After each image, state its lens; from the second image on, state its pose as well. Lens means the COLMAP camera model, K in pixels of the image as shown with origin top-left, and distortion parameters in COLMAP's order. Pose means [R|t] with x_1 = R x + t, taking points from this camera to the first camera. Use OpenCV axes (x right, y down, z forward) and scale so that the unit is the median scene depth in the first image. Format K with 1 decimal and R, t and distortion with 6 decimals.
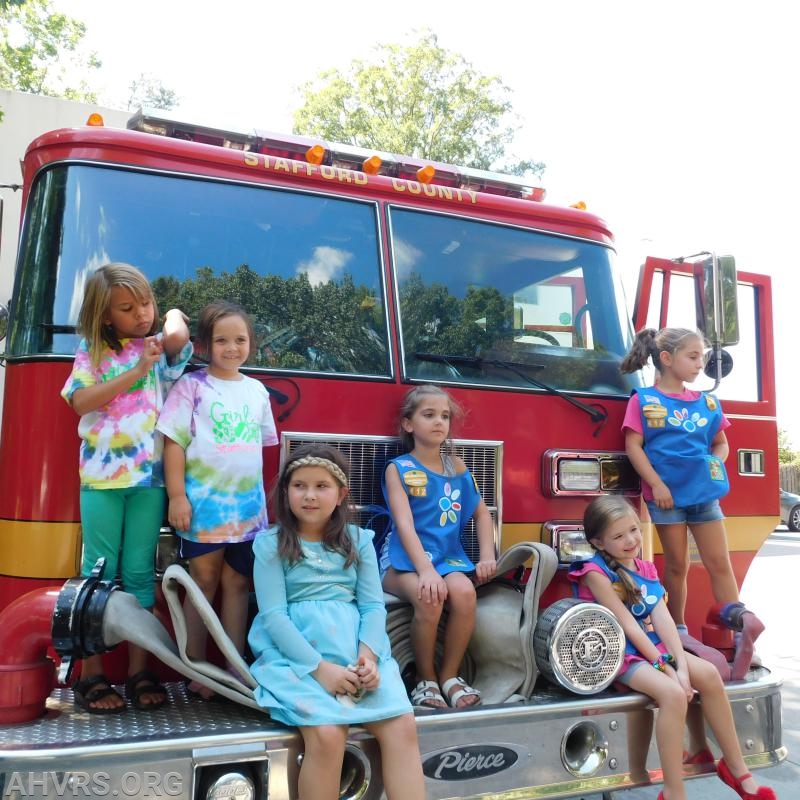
lens RADIAL K [[765.1, 0, 401.8], [0, 765.1, 397.0], [0, 0, 1]] dist [0.015800, 0.000000]
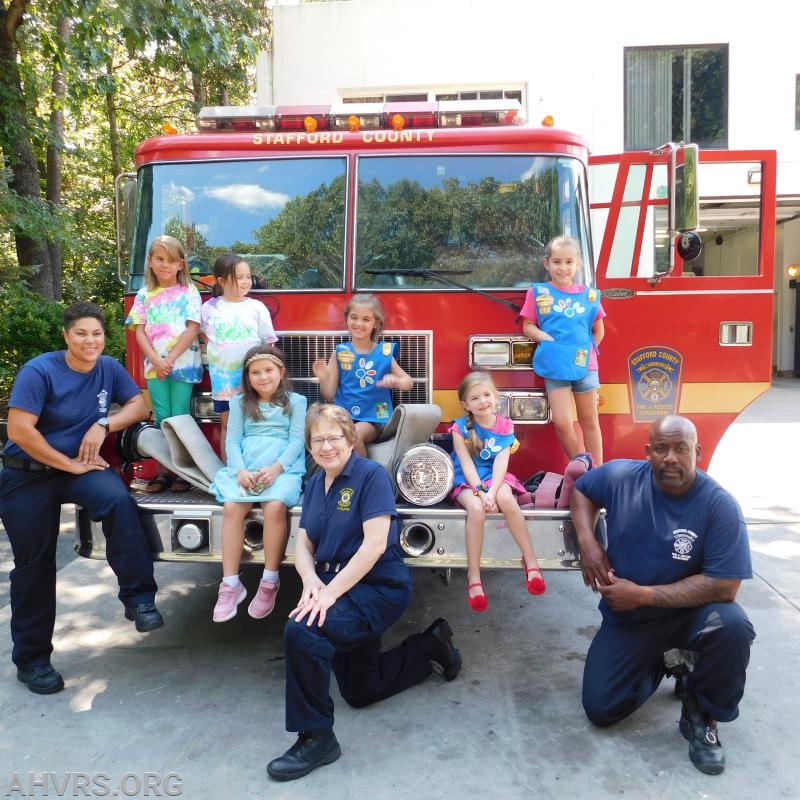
lens RADIAL K [[765.1, 0, 398.2], [0, 765.1, 402.6], [0, 0, 1]] dist [0.015800, 0.000000]
pose [[0.903857, -0.002238, -0.427829, 0.652088], [0.073106, 0.986087, 0.149291, -0.022365], [0.421543, -0.166215, 0.891445, -0.243208]]
